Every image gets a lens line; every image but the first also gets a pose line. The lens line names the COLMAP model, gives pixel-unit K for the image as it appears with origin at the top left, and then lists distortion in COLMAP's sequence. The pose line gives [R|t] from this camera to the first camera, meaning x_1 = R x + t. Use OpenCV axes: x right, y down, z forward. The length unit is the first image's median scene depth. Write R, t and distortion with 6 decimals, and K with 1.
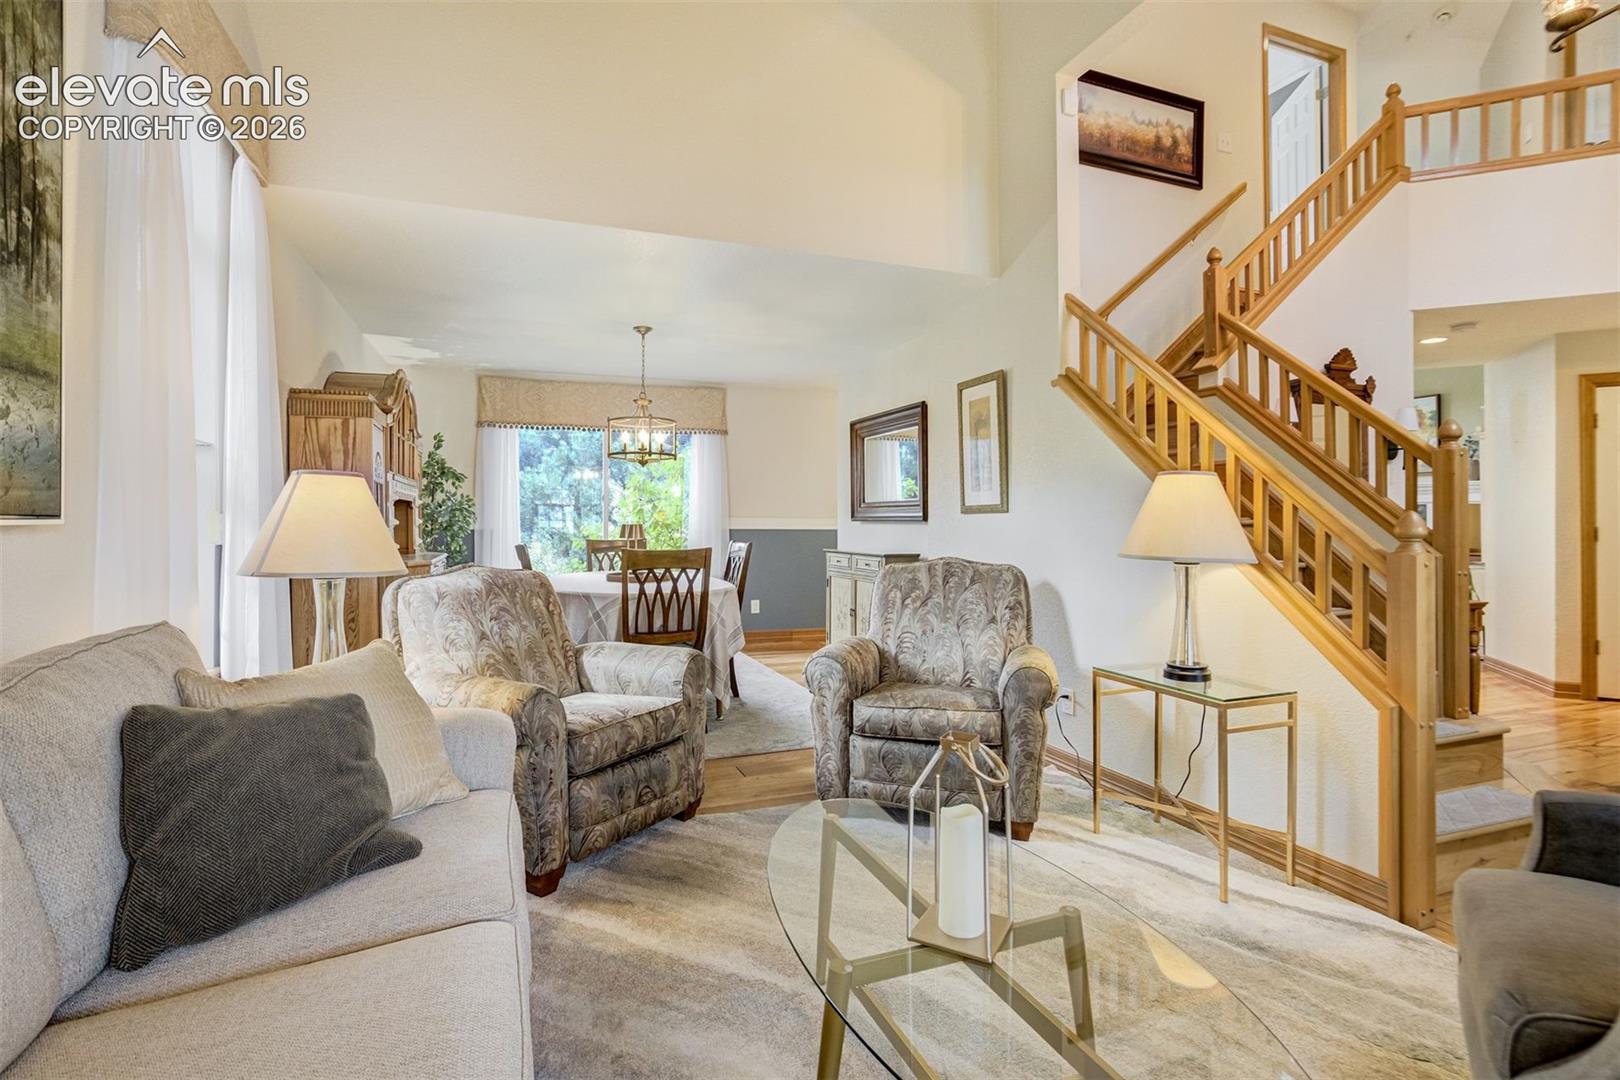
lens RADIAL K [[755.2, 0, 810.2], [0, 755.2, 524.1], [0, 0, 1]] dist [-0.024239, 0.009608]
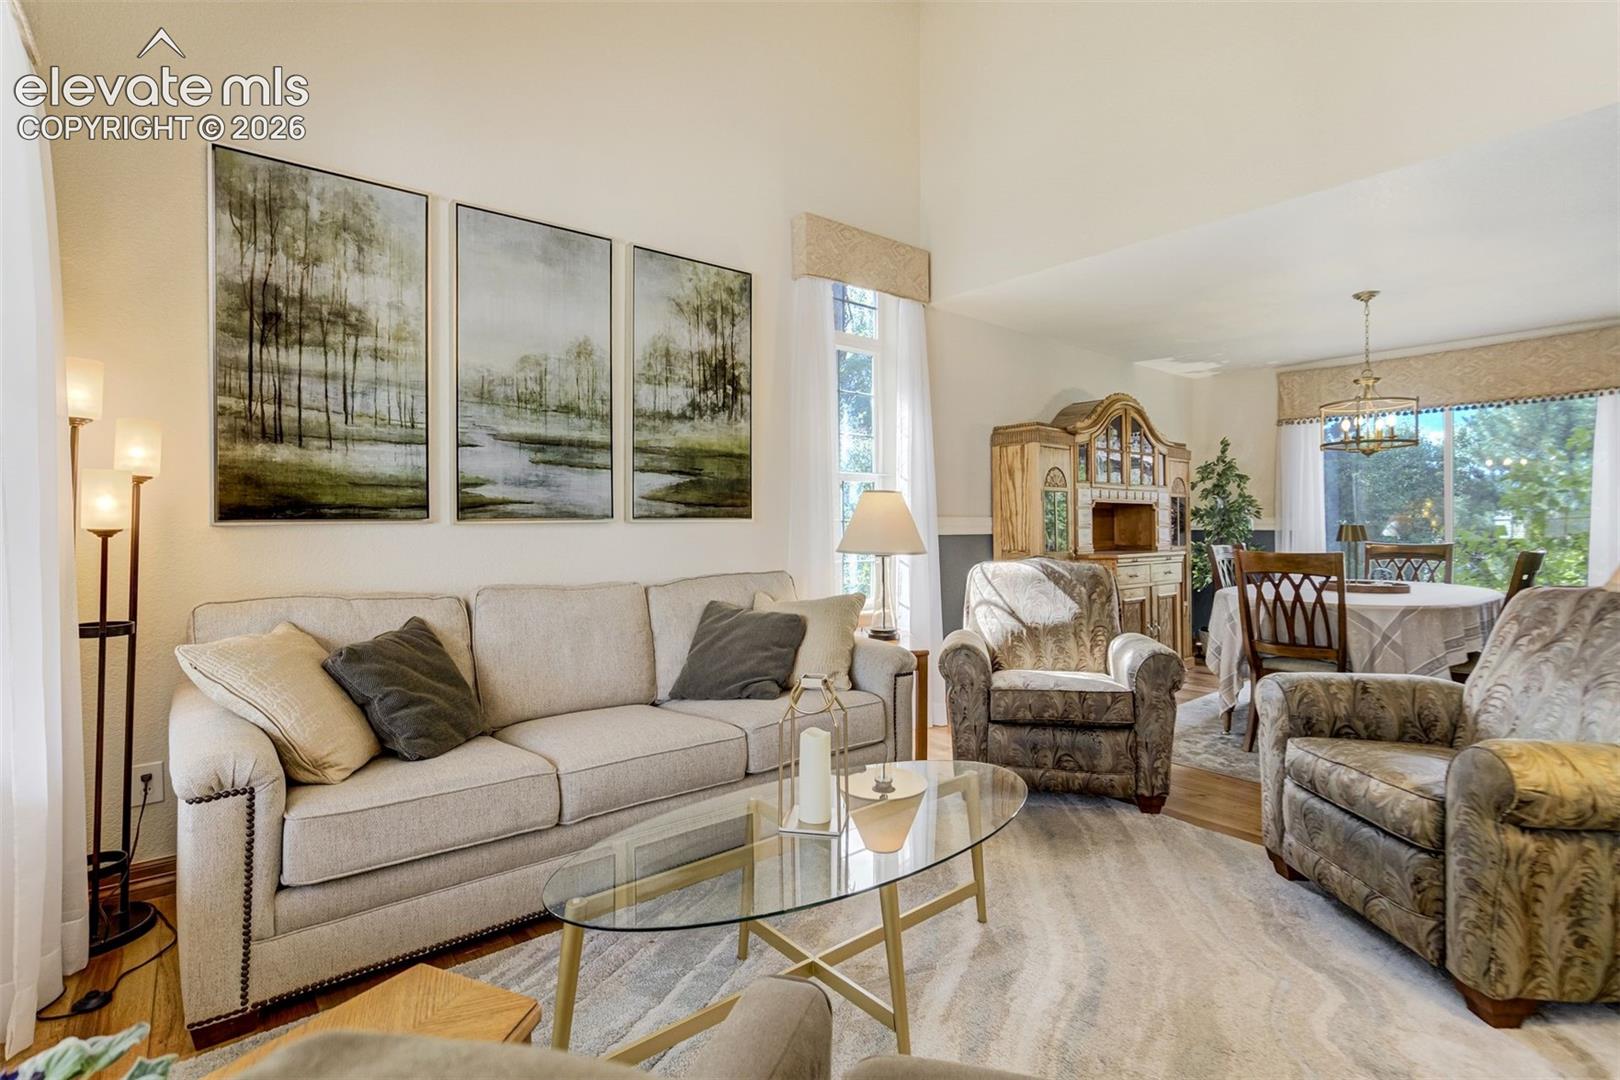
lens RADIAL K [[755.2, 0, 818.7], [0, 755.2, 525.7], [0, 0, 1]] dist [-0.024239, 0.009608]
pose [[0.342768, 0.004581, -0.939409, 0.644263], [-0.004005, 0.999986, 0.003415, 0.001663], [0.939411, 0.002592, 0.342782, 0.234636]]
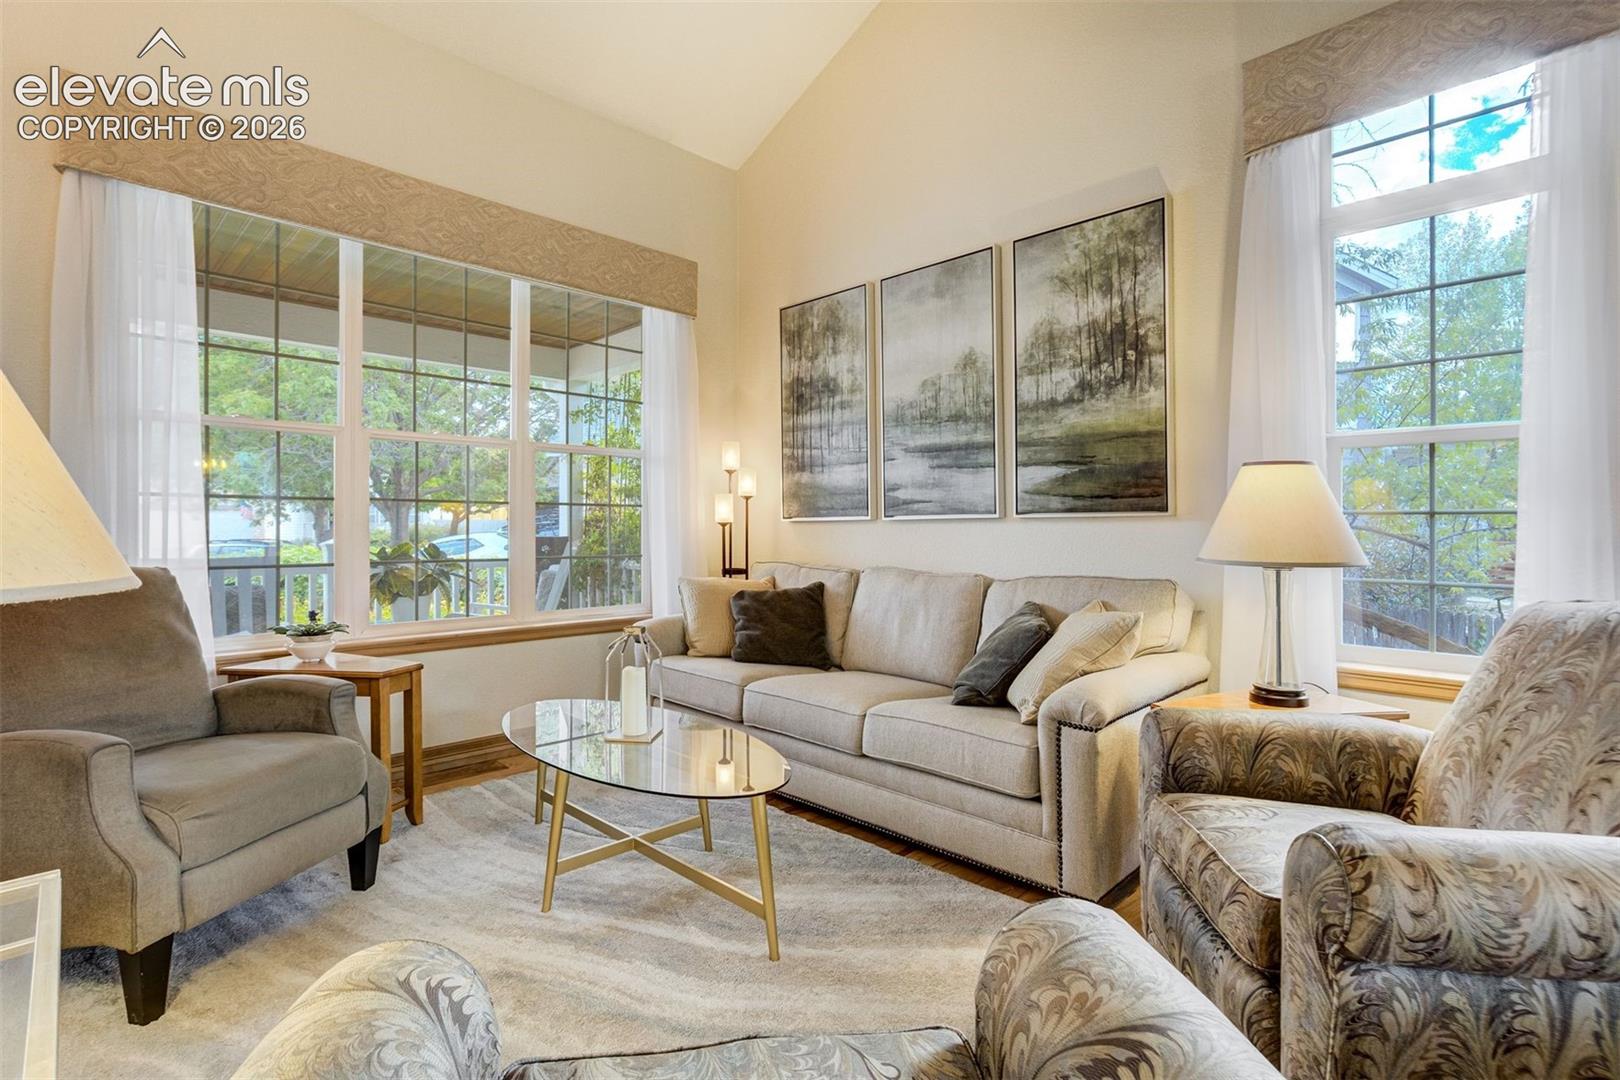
lens RADIAL K [[755.2, 0, 814.1], [0, 755.2, 537.8], [0, 0, 1]] dist [-0.024239, 0.009608]
pose [[-0.890506, 0.006550, -0.454924, 0.282922], [-0.002593, 0.999807, 0.019472, 0.010666], [0.454964, 0.018519, -0.890317, 1.209445]]
